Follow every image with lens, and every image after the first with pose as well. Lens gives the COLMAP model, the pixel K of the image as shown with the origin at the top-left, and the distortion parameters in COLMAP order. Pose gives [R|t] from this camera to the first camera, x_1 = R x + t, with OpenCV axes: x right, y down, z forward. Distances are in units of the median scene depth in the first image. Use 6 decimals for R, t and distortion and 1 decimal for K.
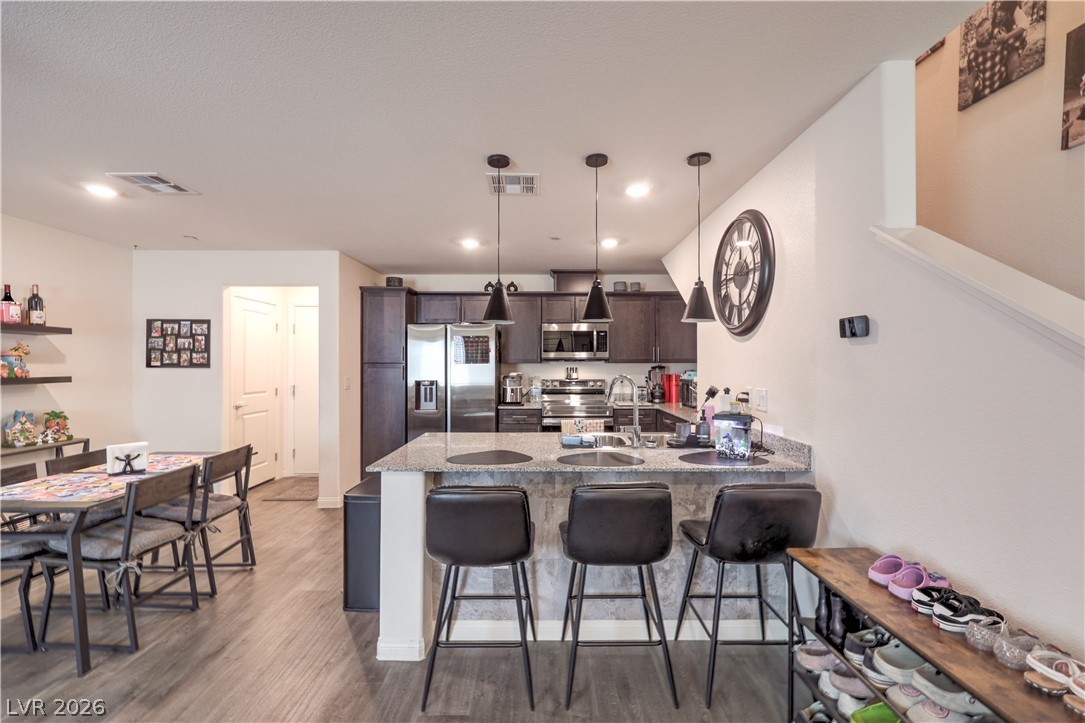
lens RADIAL K [[442.8, 0, 544.0], [0, 442.8, 363.5], [0, 0, 1]] dist [-0.001203, 0.000081]
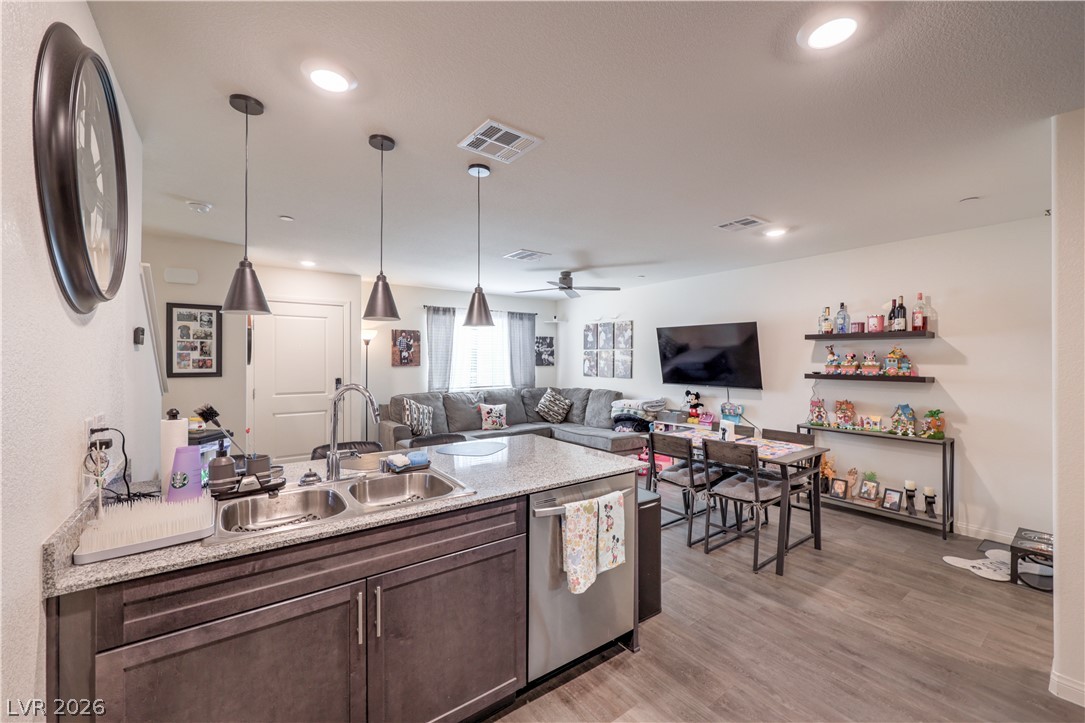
lens RADIAL K [[433.3, 0, 542.5], [0, 433.3, 361.5], [0, 0, 1]] dist [0.000008, -0.000100]
pose [[-0.809102, 0.001608, -0.587666, 0.206939], [-0.001399, 0.999988, 0.004662, -0.008763], [0.587666, 0.004594, -0.809090, 1.055449]]
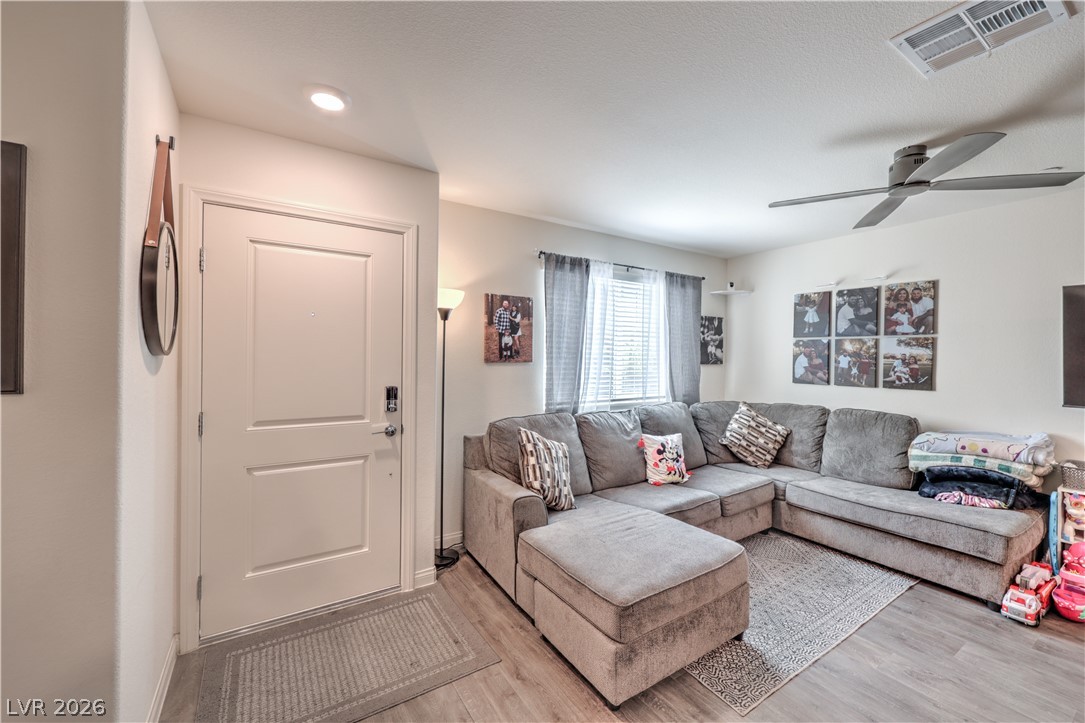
lens RADIAL K [[430.7, 0, 541.4], [0, 430.7, 358.9], [0, 0, 1]] dist [-0.002314, -0.000078]
pose [[-0.845621, -0.006950, -0.533739, 0.090024], [-0.011663, 0.999917, 0.005458, 0.002709], [0.533657, 0.010841, -0.845631, 0.300770]]
